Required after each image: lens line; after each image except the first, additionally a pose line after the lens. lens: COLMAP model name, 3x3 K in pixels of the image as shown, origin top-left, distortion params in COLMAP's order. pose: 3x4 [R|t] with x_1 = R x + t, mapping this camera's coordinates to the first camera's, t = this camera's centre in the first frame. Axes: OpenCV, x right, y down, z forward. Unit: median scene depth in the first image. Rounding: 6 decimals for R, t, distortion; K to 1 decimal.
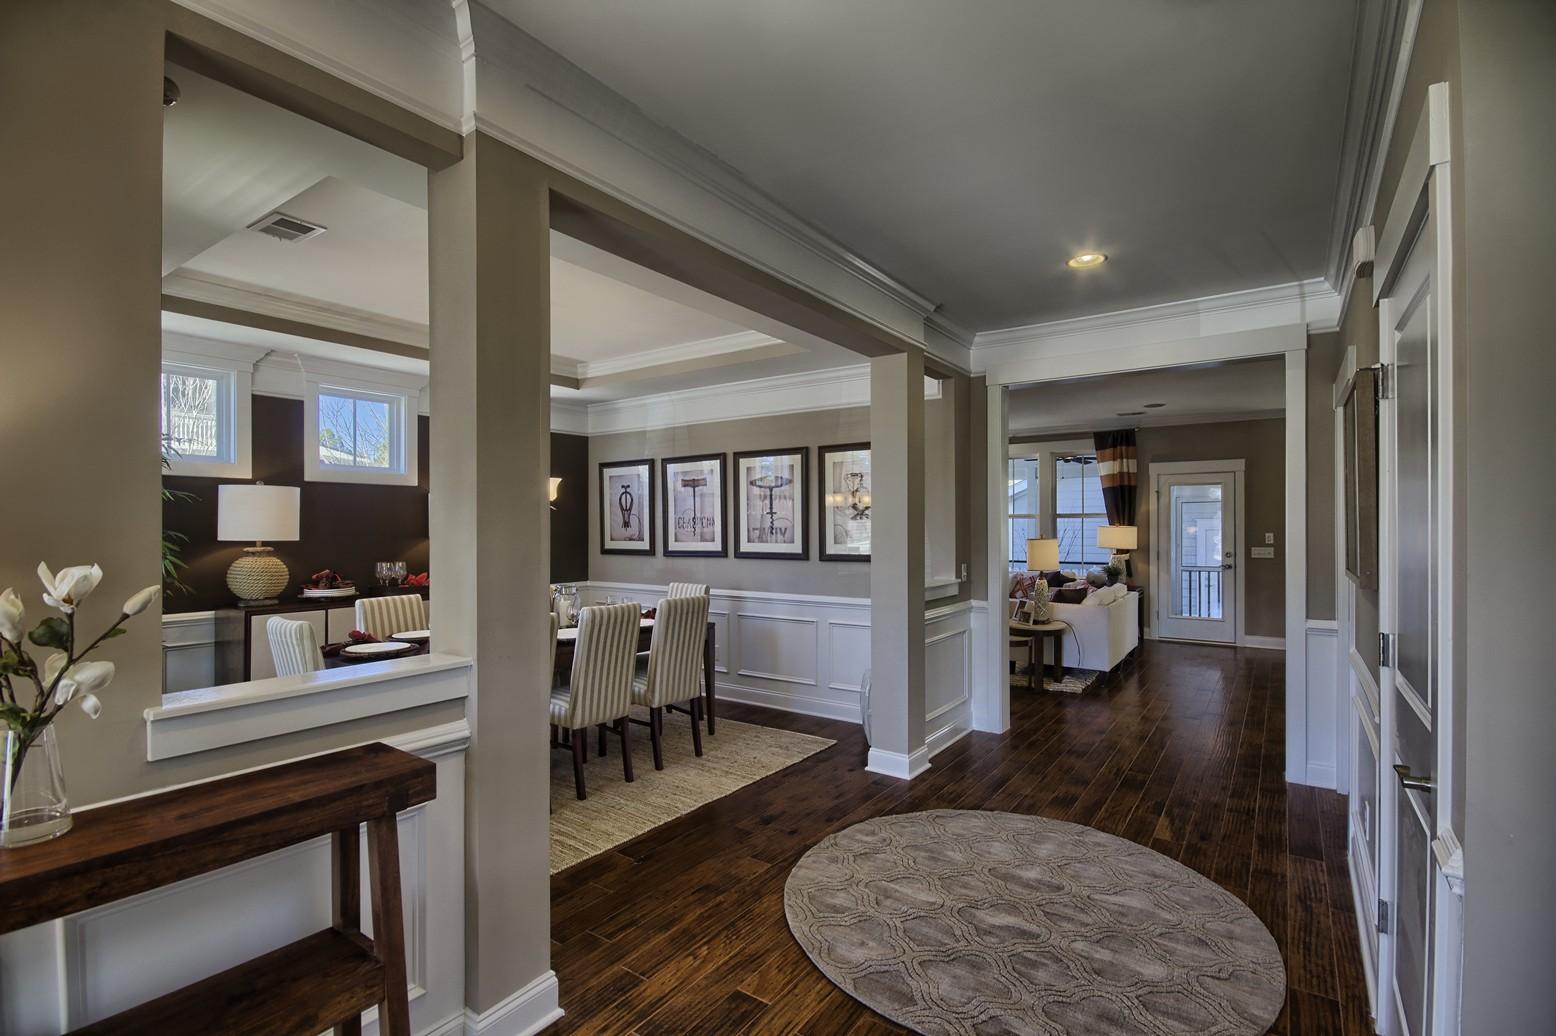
lens RADIAL K [[716.4, 0, 781.6], [0, 716.4, 525.9], [0, 0, 1]] dist [-0.000851, -0.000222]
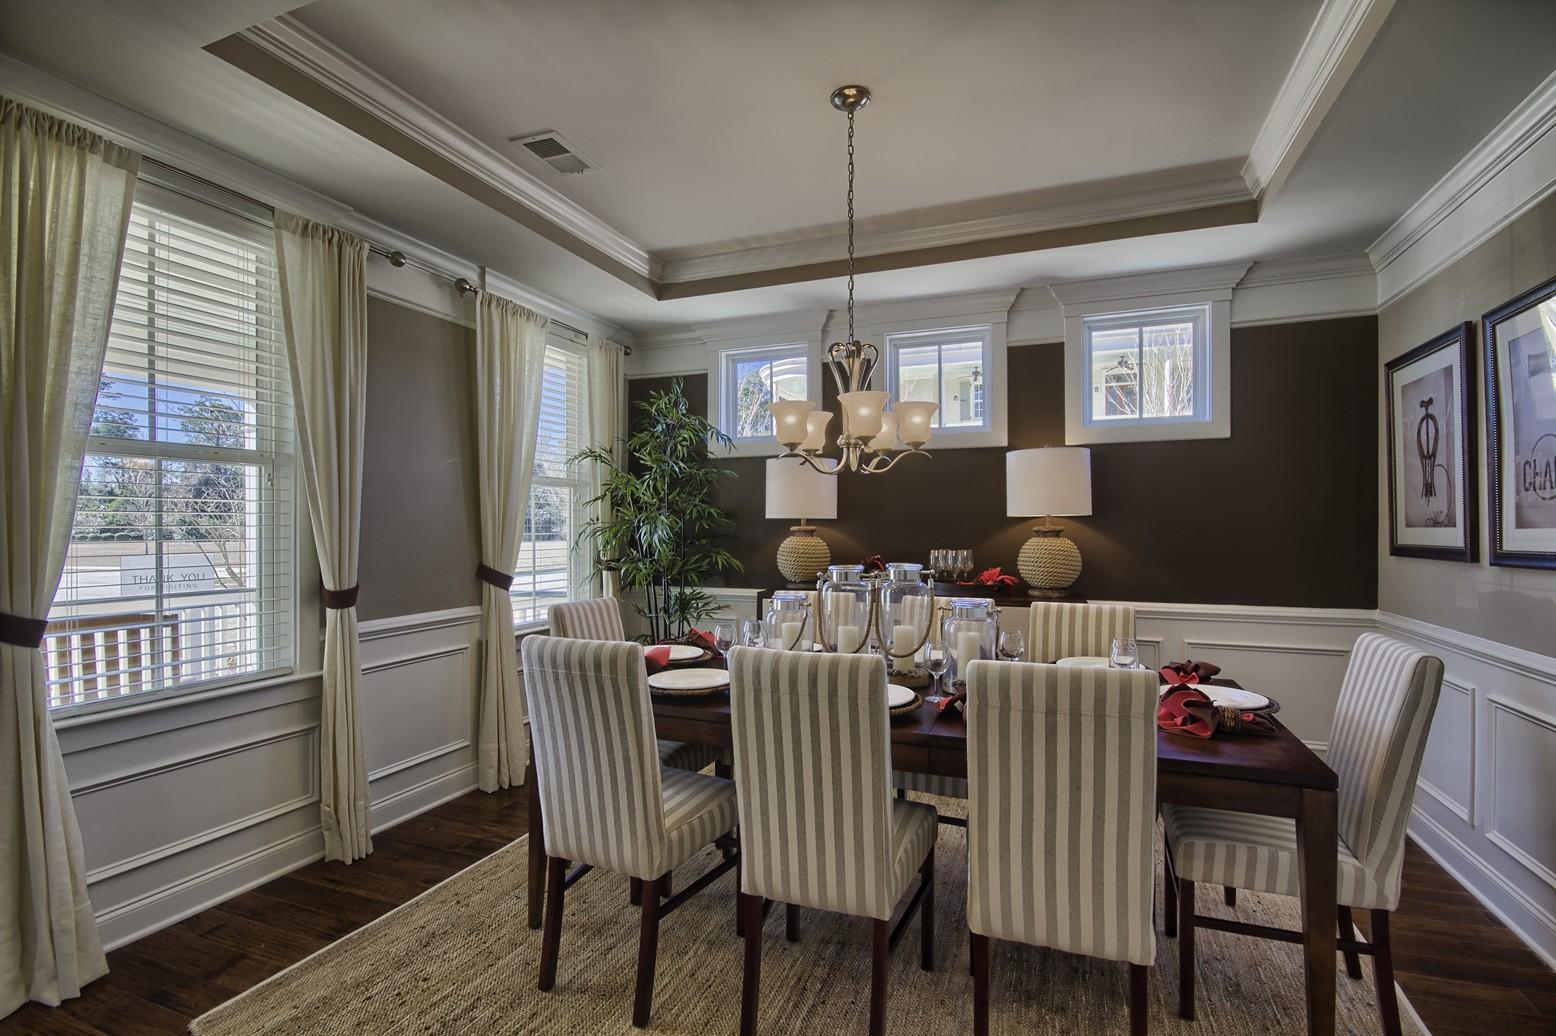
lens RADIAL K [[716.4, 0, 782.9], [0, 716.4, 520.4], [0, 0, 1]] dist [-0.000851, -0.000222]
pose [[0.241739, -0.003584, -0.970335, 0.115337], [0.002146, 0.999993, -0.003159, 0.018060], [0.970339, -0.001318, 0.241745, 0.528118]]
